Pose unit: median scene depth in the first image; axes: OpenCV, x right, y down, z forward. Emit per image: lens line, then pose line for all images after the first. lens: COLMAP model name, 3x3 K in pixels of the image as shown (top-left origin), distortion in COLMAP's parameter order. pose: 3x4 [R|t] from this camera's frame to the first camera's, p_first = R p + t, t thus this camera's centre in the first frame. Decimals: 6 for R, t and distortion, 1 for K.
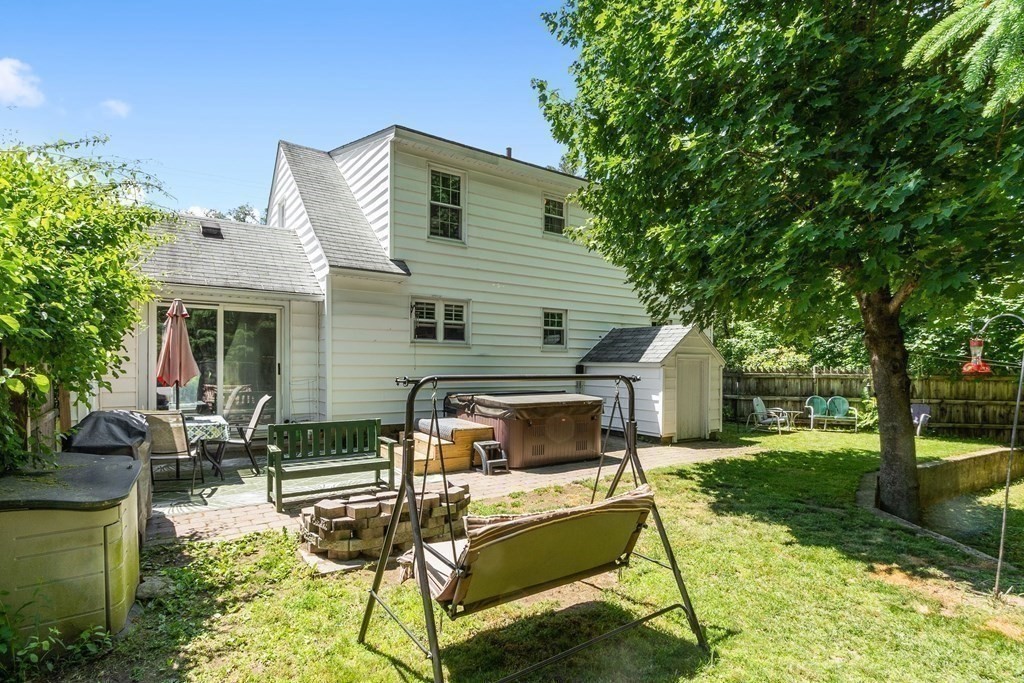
lens RADIAL K [[507.4, 0, 511.9], [0, 507.4, 364.8], [0, 0, 1]] dist [-0.000209, -0.000053]
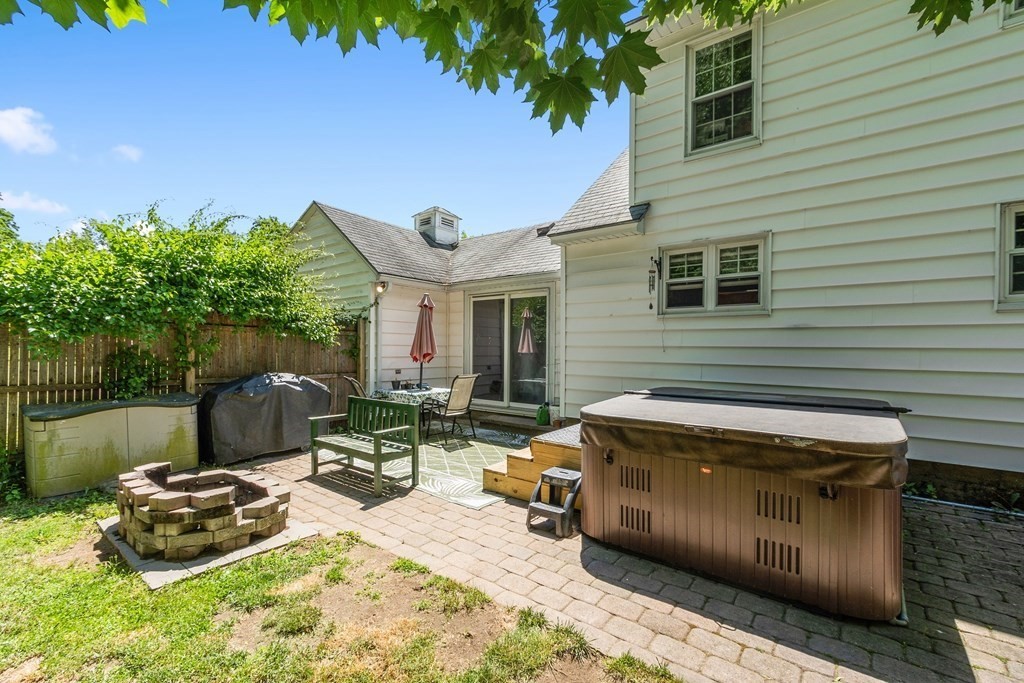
lens RADIAL K [[444.8, 0, 510.3], [0, 444.8, 353.1], [0, 0, 1]] dist [-0.000204, -0.000122]
pose [[0.299209, 0.006117, -0.954168, 0.319437], [-0.004939, 0.999976, 0.004862, 0.008605], [0.954175, 0.003258, 0.299232, 0.584437]]
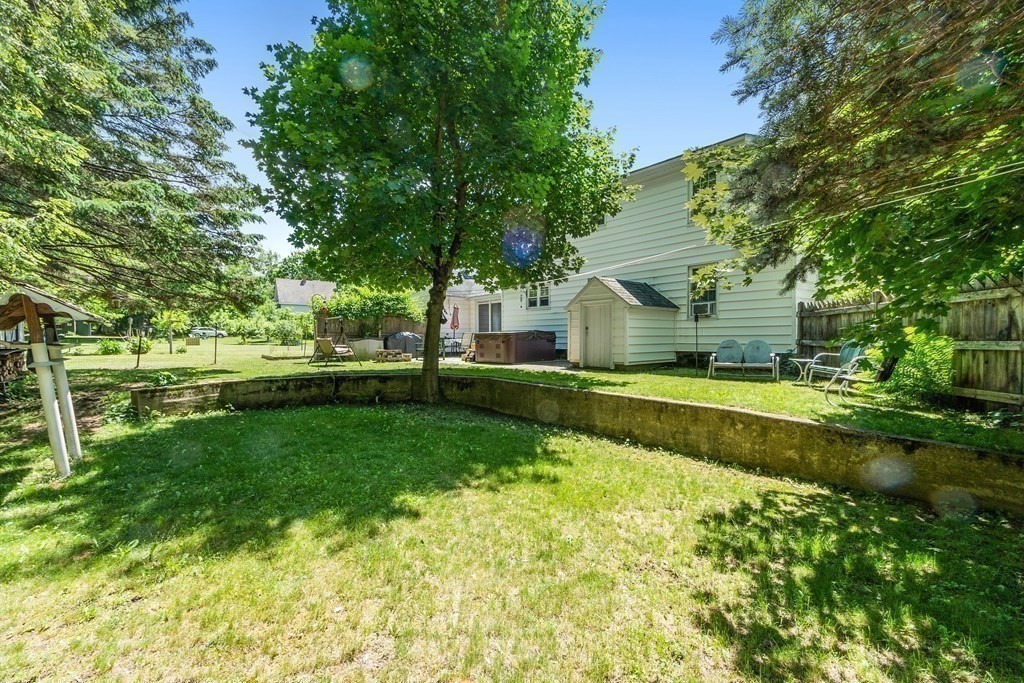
lens RADIAL K [[437.2, 0, 505.9], [0, 437.2, 345.5], [0, 0, 1]] dist [0.000818, -0.000007]
pose [[0.101447, 0.007804, -0.994810, 1.513507], [0.005261, 0.999951, 0.008381, 0.085833], [0.994827, -0.006084, 0.101401, 0.698446]]
